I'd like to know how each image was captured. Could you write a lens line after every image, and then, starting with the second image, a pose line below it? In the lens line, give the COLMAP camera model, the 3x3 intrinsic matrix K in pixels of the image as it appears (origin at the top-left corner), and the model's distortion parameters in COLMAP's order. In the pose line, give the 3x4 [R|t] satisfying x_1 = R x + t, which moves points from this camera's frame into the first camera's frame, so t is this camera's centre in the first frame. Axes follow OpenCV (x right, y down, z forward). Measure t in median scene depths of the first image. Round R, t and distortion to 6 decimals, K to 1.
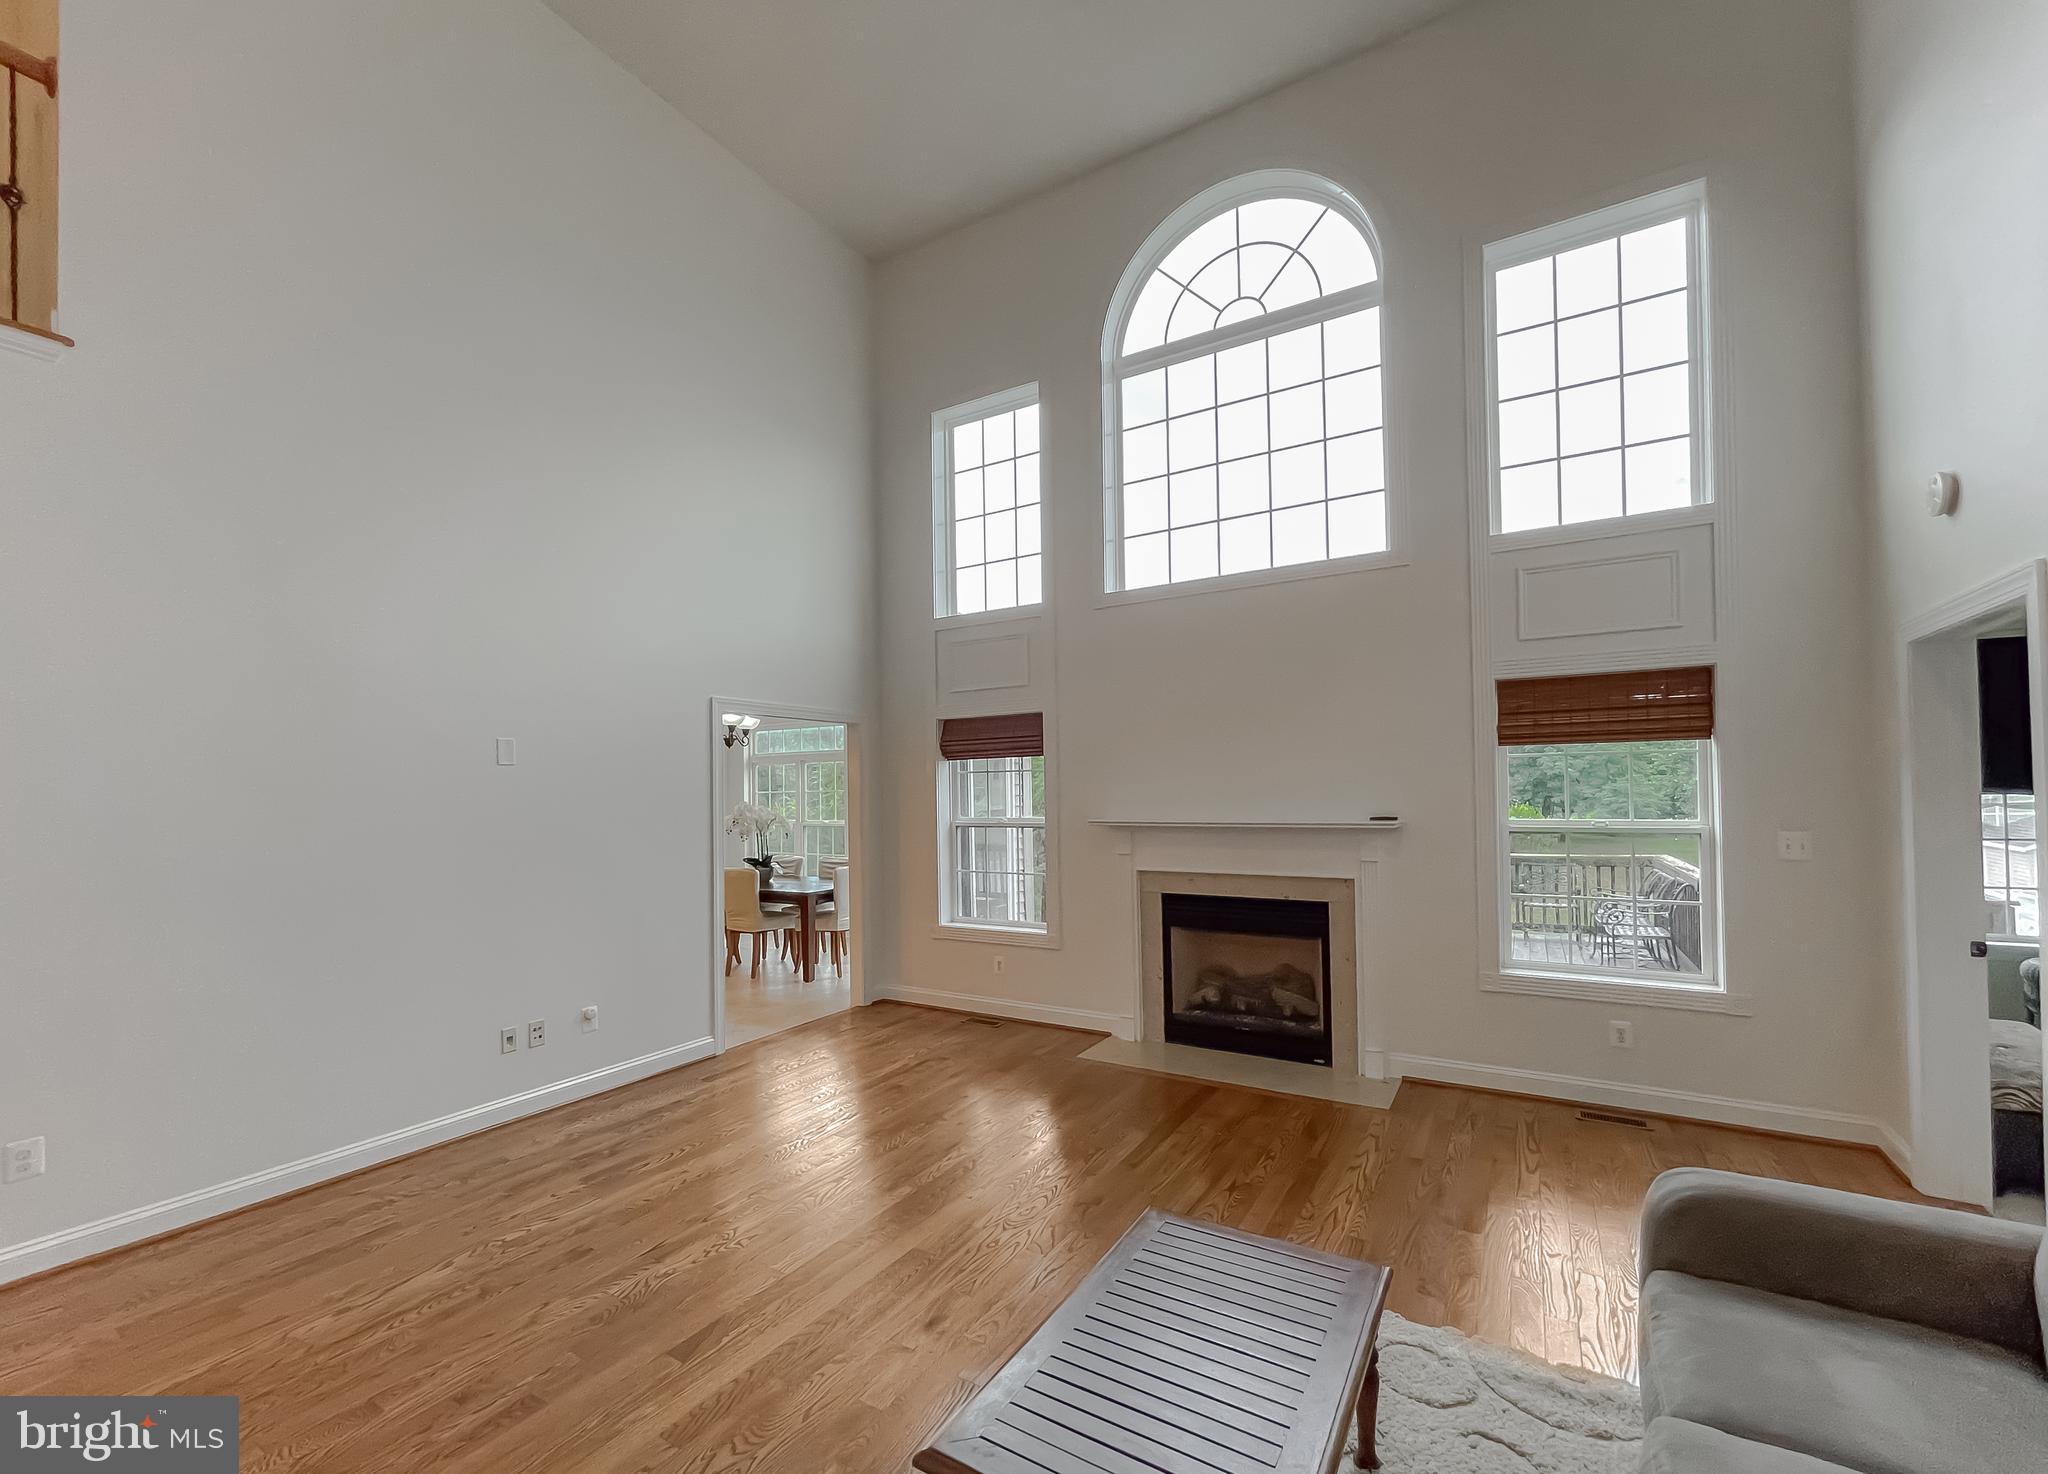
lens RADIAL K [[935.5, 0, 986.1], [0, 935.5, 796.0], [0, 0, 1]] dist [0.000334, 0.000154]
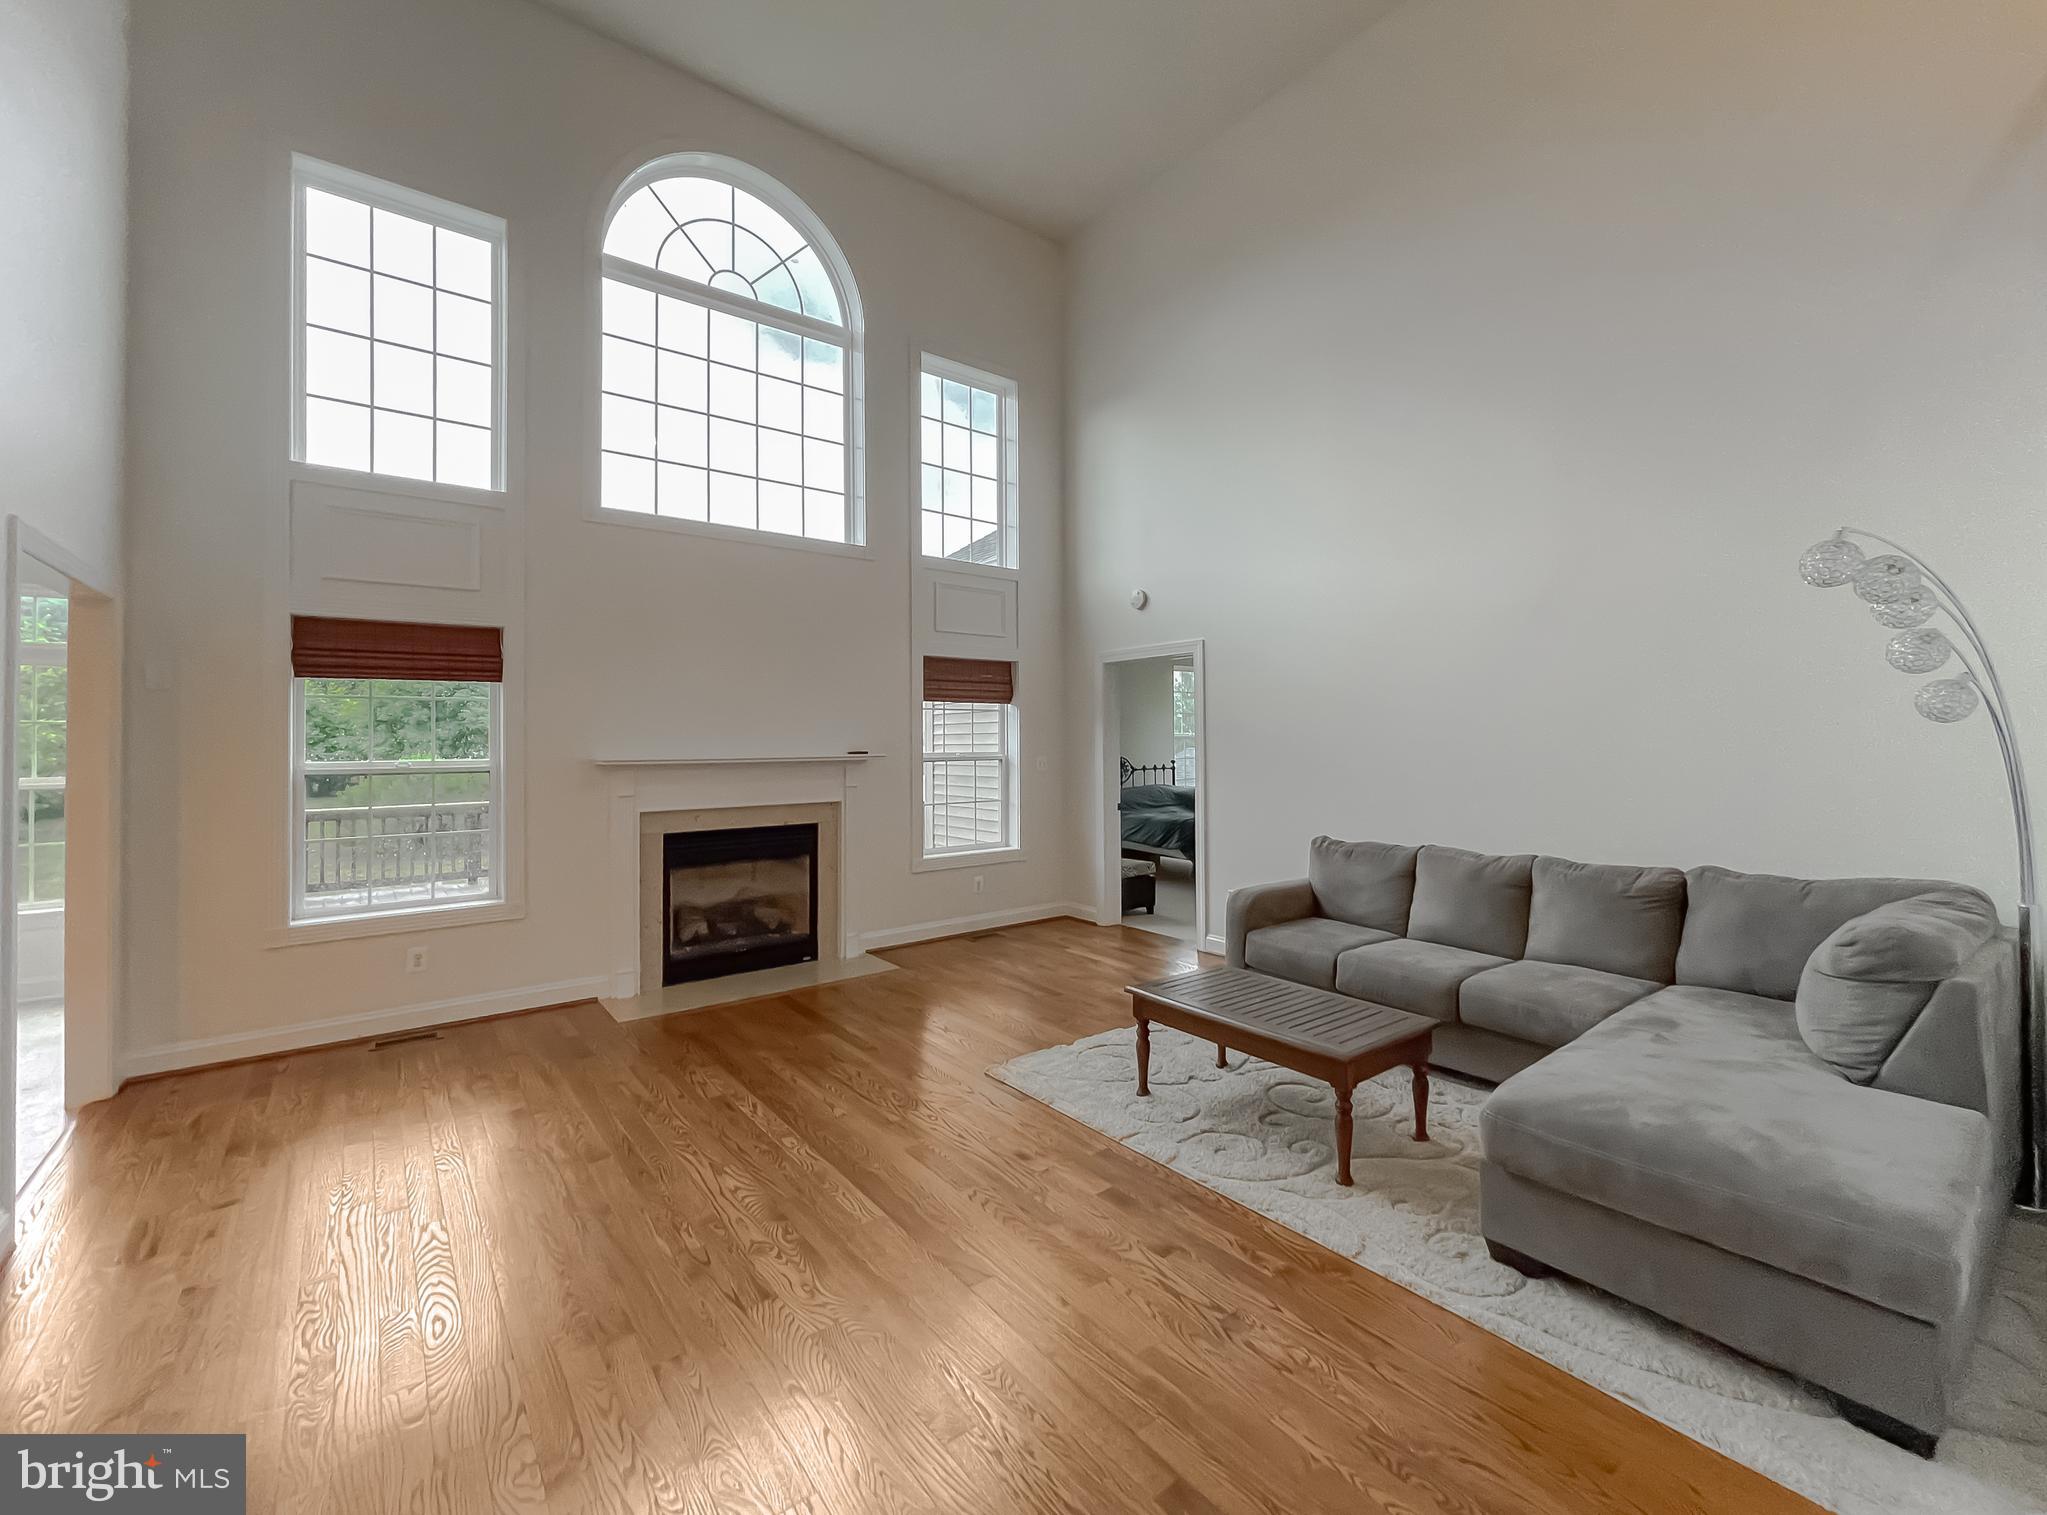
lens RADIAL K [[857.4, 0, 1023.1], [0, 857.4, 730.9], [0, 0, 1]] dist [0.000132, 0.000497]
pose [[0.305581, 0.014247, 0.952059, -0.541156], [-0.005473, 0.999898, -0.013206, 0.006839], [-0.952150, -0.001175, 0.305628, 0.369582]]
